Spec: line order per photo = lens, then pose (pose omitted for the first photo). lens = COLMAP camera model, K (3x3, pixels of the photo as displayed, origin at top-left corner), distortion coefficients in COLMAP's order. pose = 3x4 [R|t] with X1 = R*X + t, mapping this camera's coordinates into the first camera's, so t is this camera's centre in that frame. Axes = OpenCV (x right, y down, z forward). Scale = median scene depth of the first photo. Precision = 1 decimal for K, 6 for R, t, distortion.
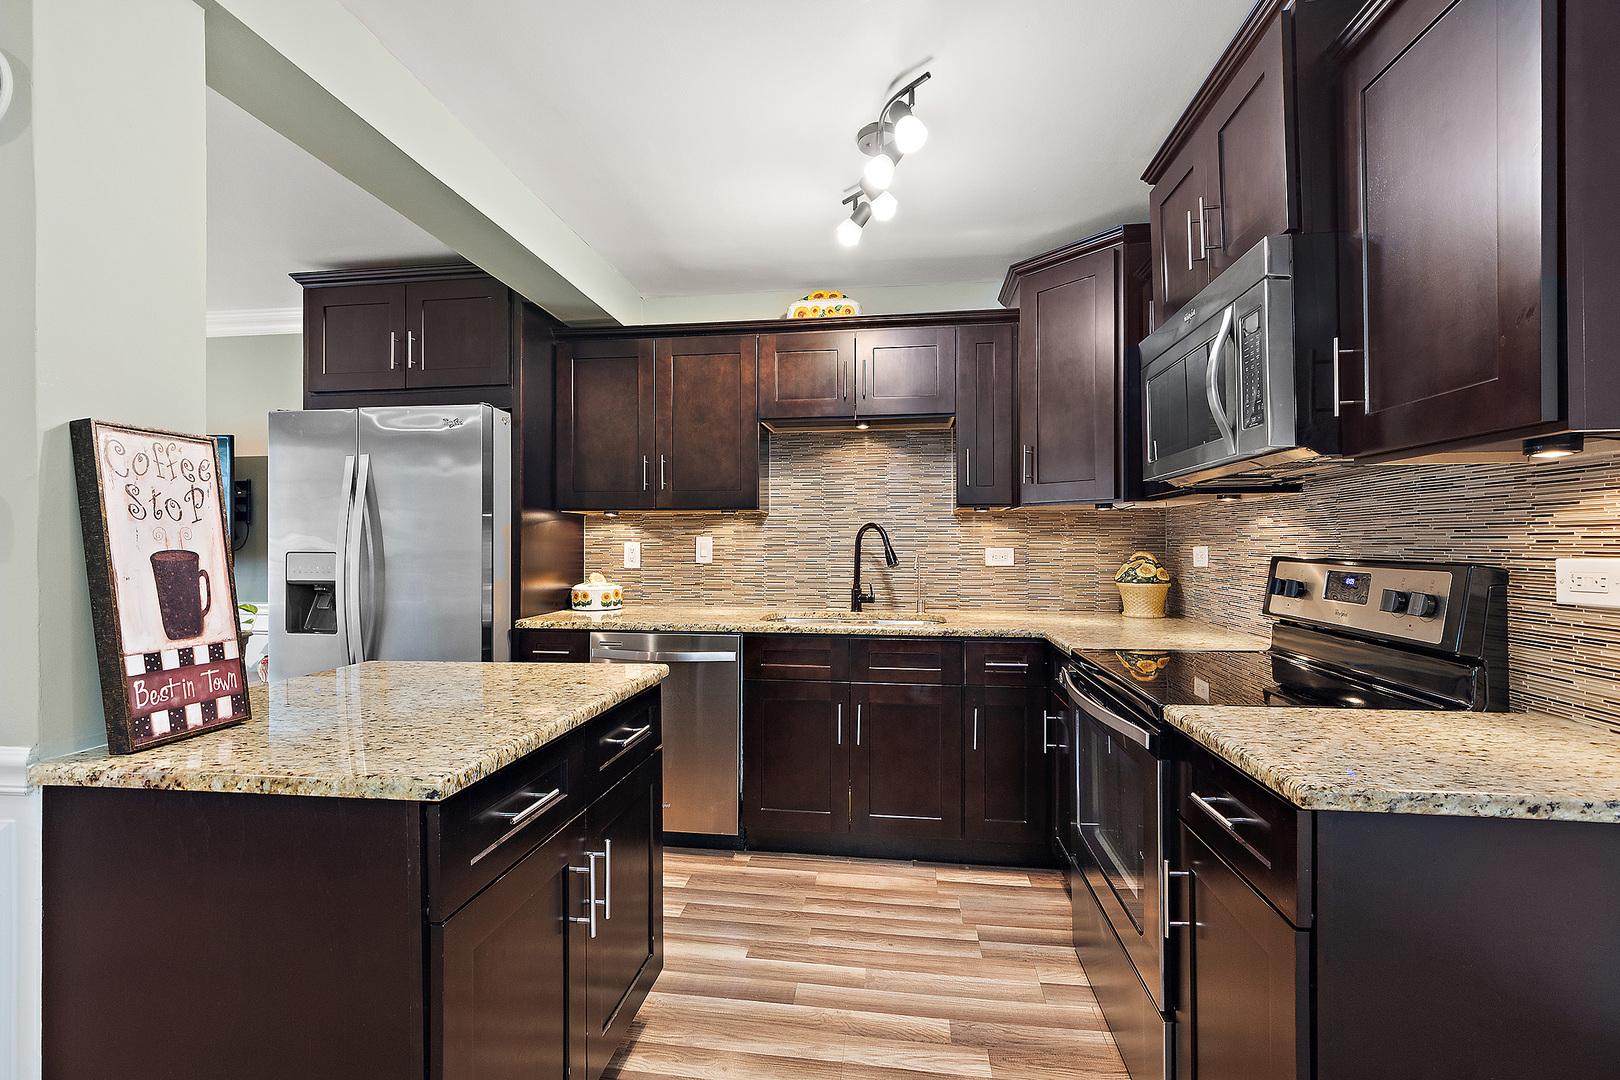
lens RADIAL K [[723.1, 0, 810.0], [0, 723.1, 540.0], [0, 0, 1]] dist [0.002722, -0.000087]
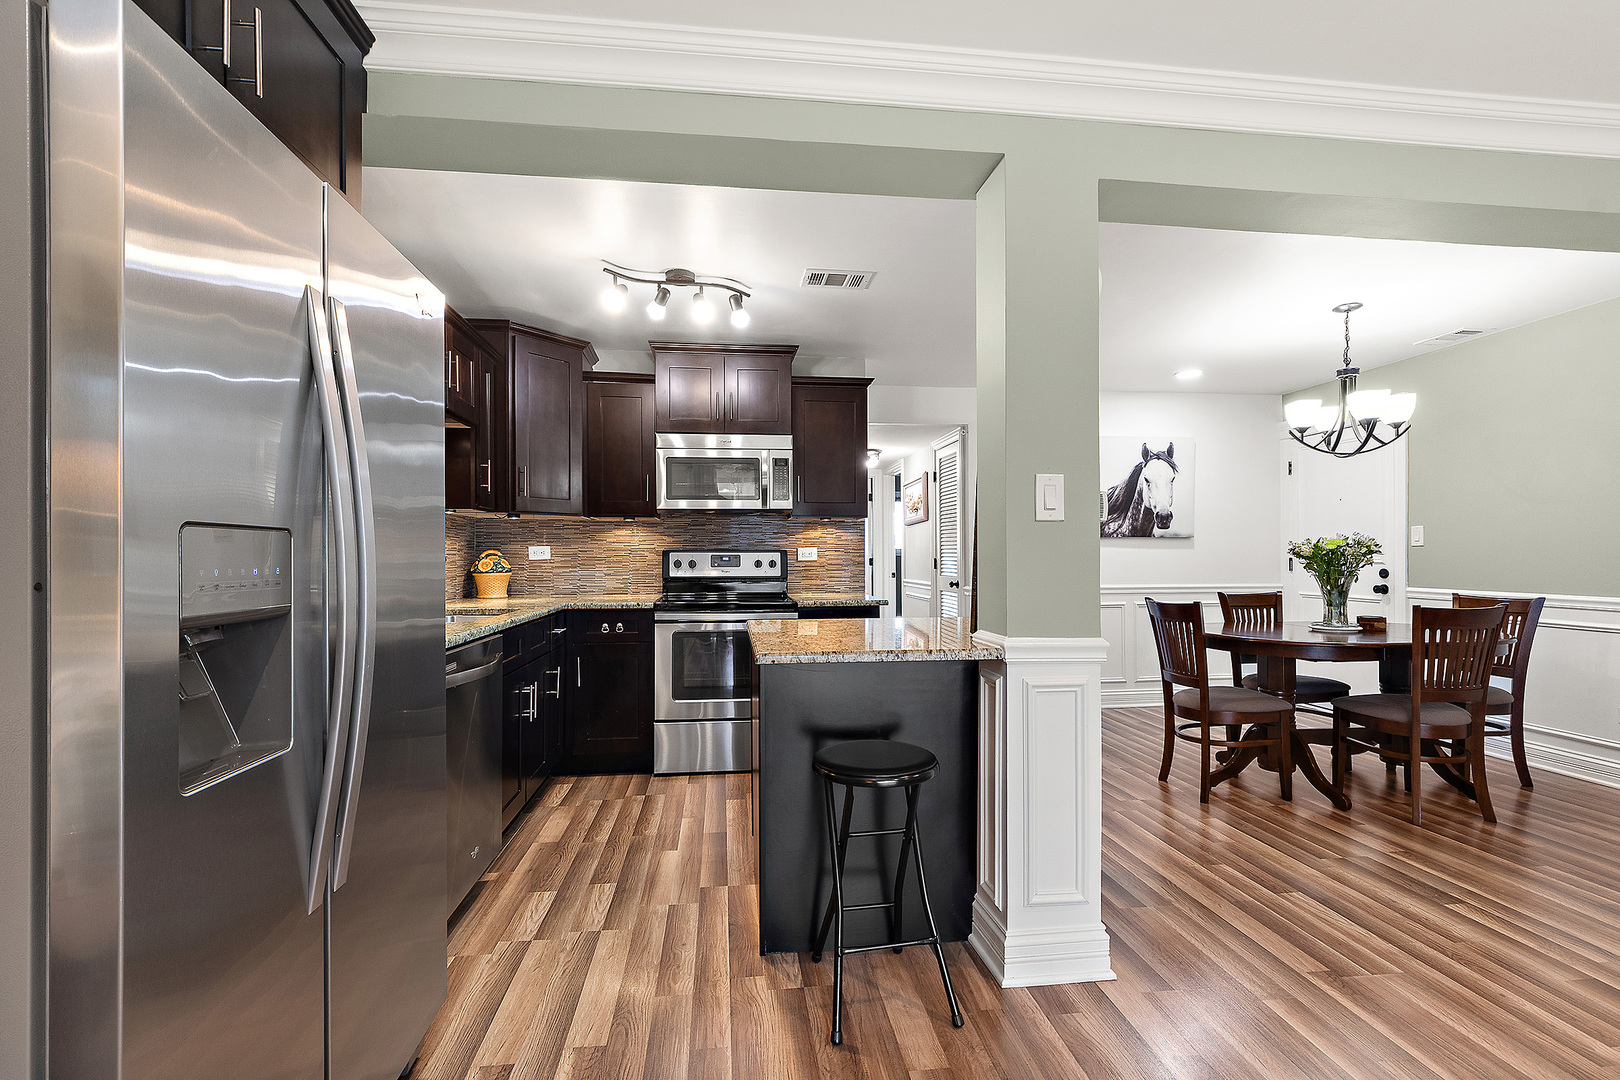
lens RADIAL K [[720.2, 0, 807.3], [0, 720.2, 555.3], [0, 0, 1]] dist [-0.000355, -0.000301]
pose [[-0.243558, 0.001385, 0.969885, -1.029380], [0.000220, 0.999999, -0.001373, 0.028675], [-0.969886, -0.000121, -0.243558, 0.787746]]
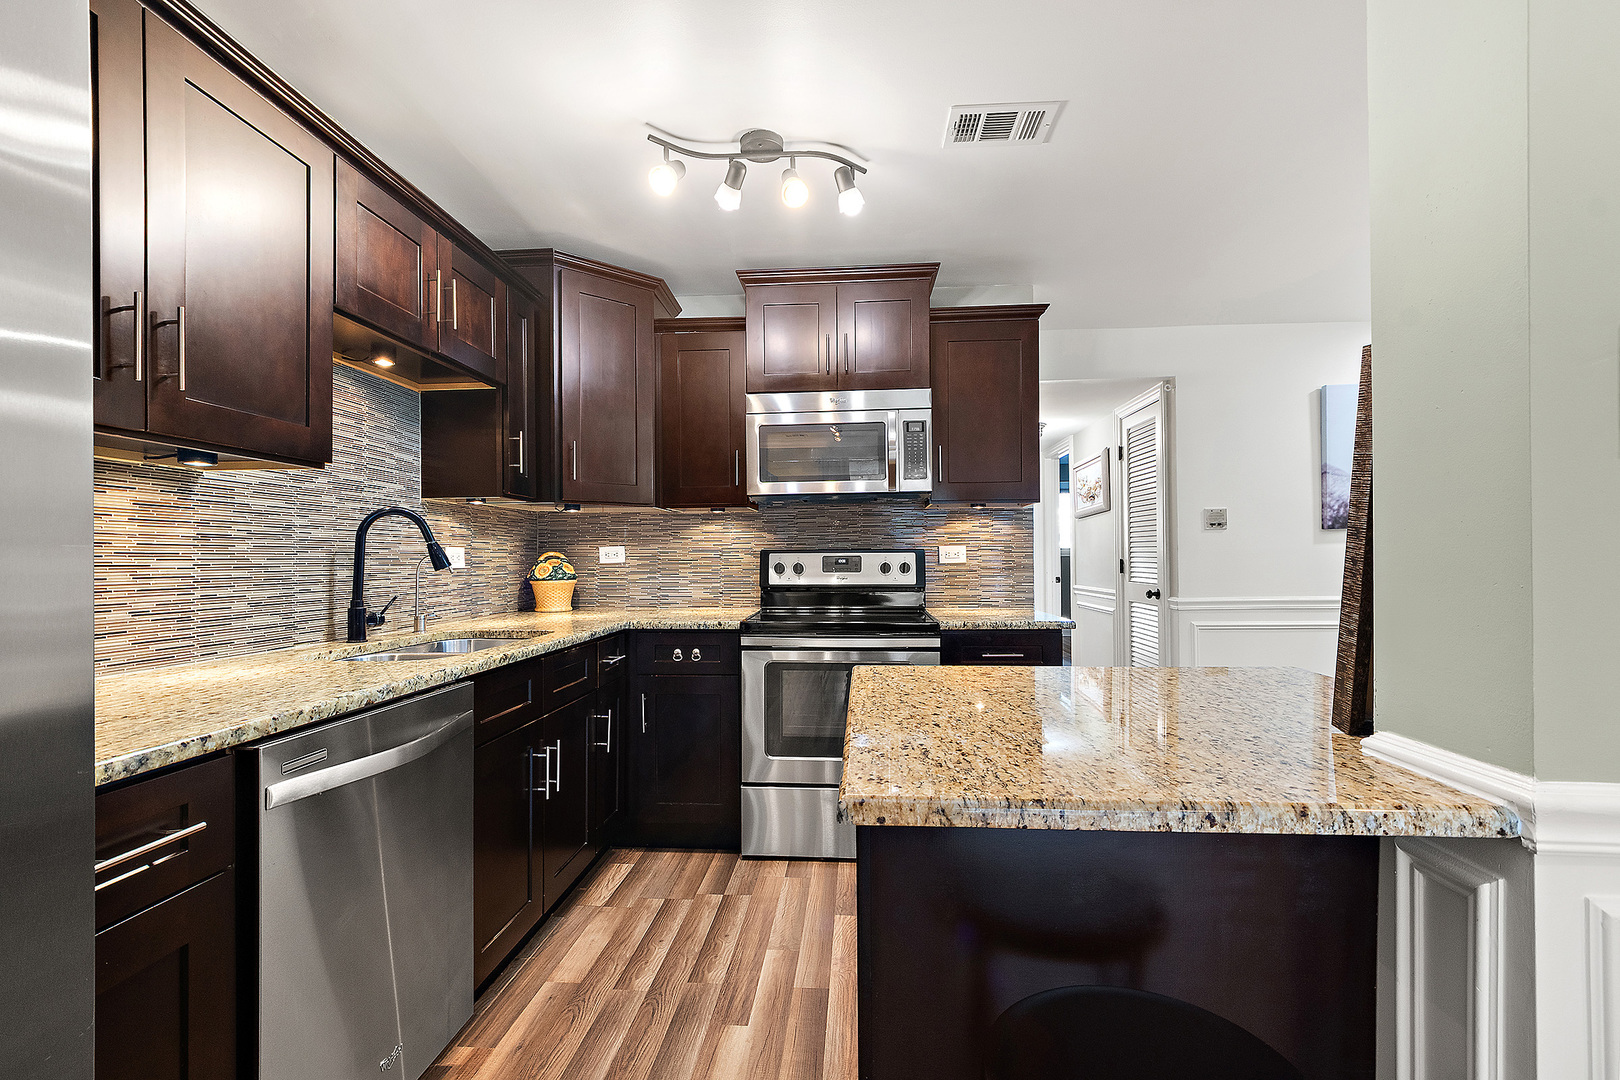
lens RADIAL K [[721.5, 0, 804.6], [0, 721.5, 558.3], [0, 0, 1]] dist [0.001654, -0.000139]
pose [[-0.048570, -0.000081, 0.998820, -0.666158], [0.005076, 0.999987, 0.000327, 0.028561], [-0.998807, 0.005086, -0.048569, 0.702646]]
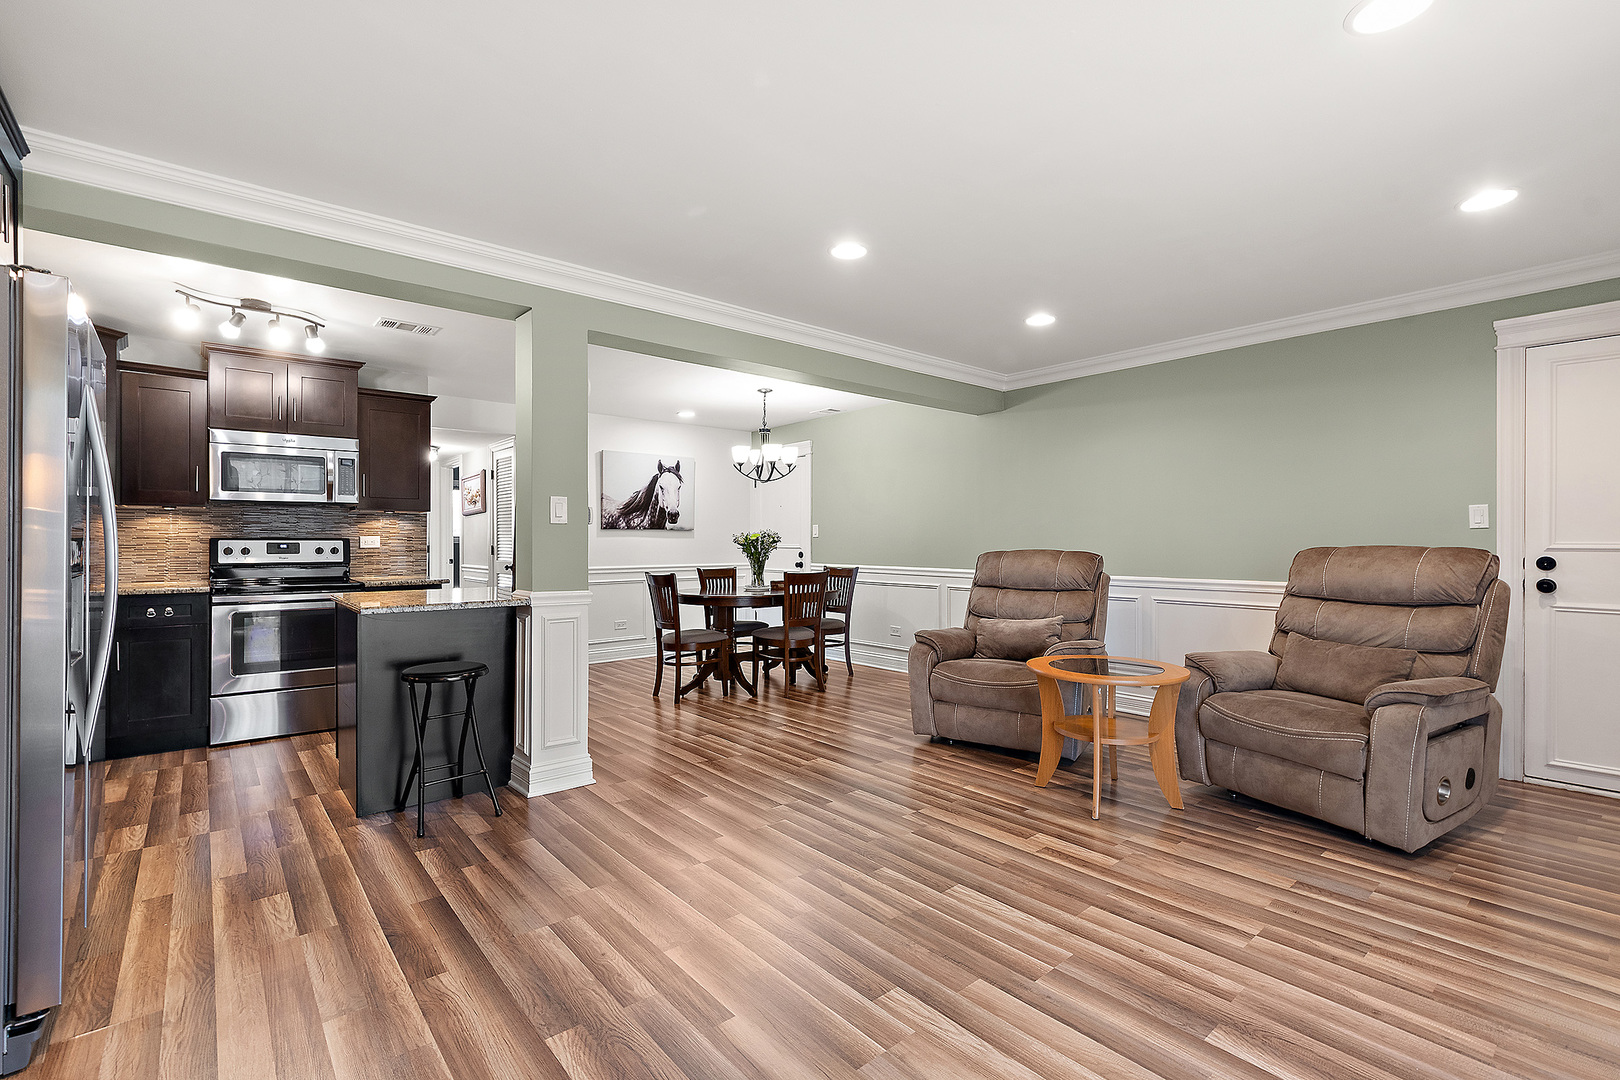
lens RADIAL K [[720.5, 0, 807.7], [0, 720.5, 536.8], [0, 0, 1]] dist [-0.003274, -0.000519]
pose [[-0.737811, 0.005890, 0.674982, -1.498816], [-0.000267, 0.999959, -0.009017, 0.027049], [-0.675007, -0.006833, -0.737779, 0.984033]]
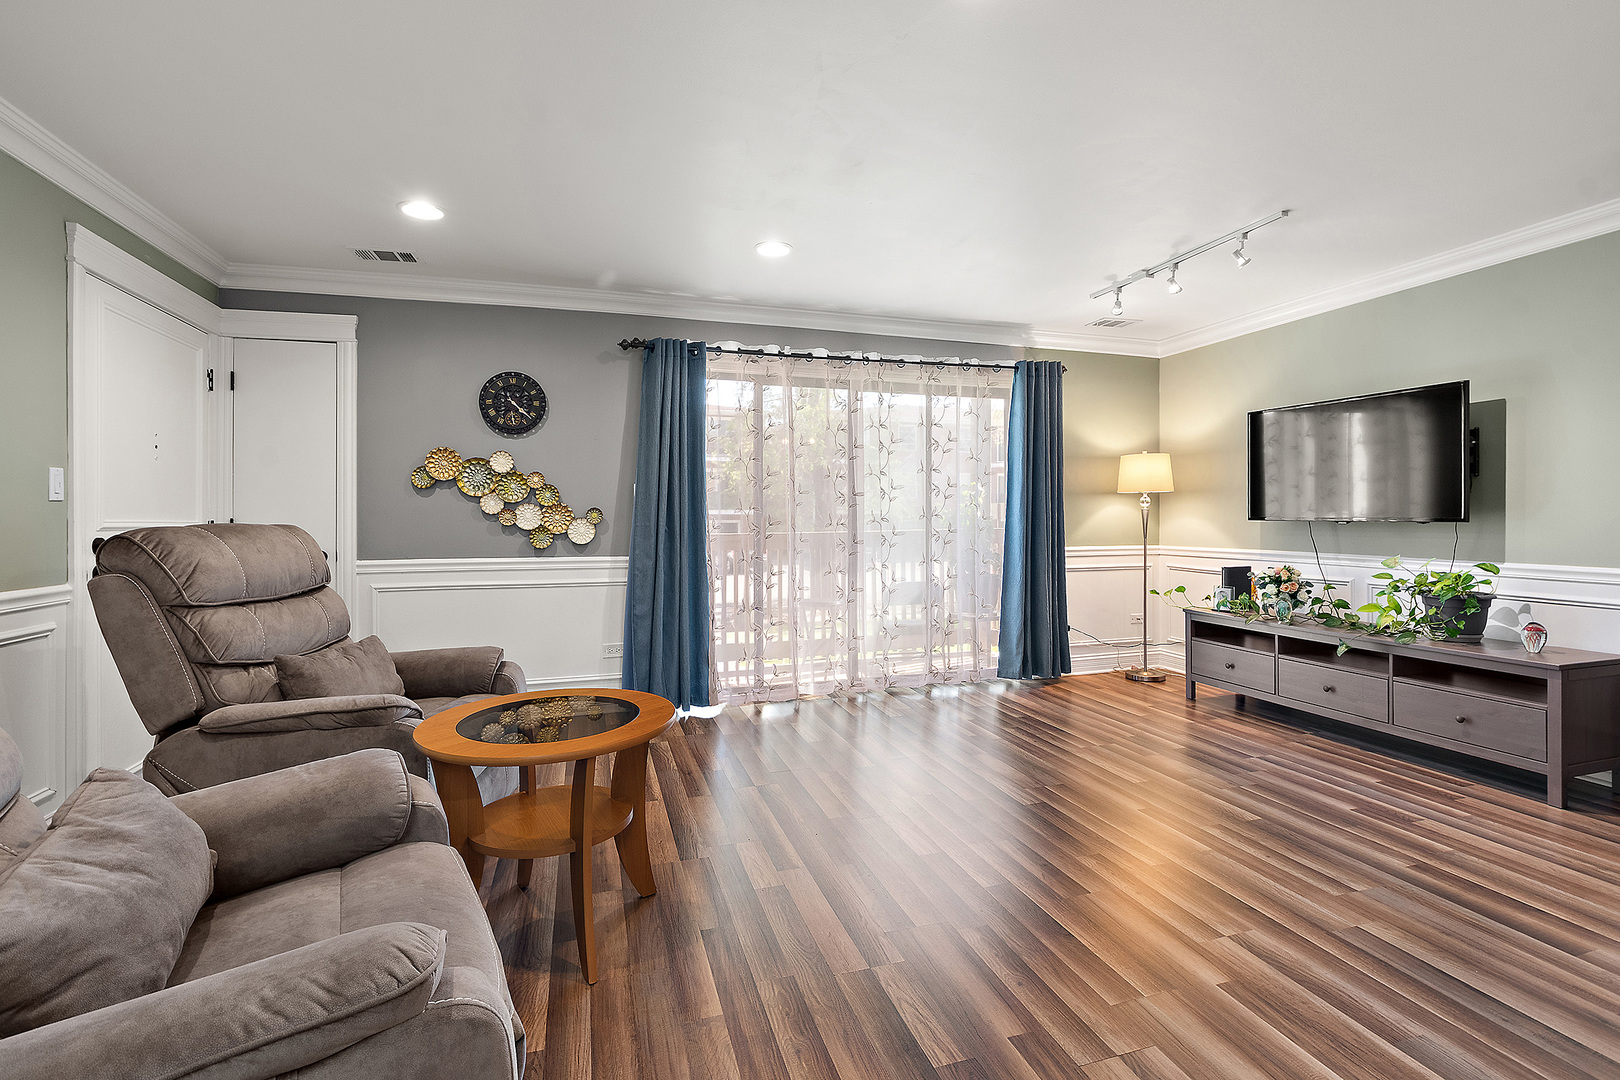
lens RADIAL K [[721.0, 0, 810.1], [0, 721.0, 523.1], [0, 0, 1]] dist [-0.002098, -0.000333]
pose [[0.413371, 0.004339, -0.910553, -0.372345], [0.007276, 0.999941, 0.008068, 0.028795], [0.910534, -0.009960, 0.413315, -0.192079]]
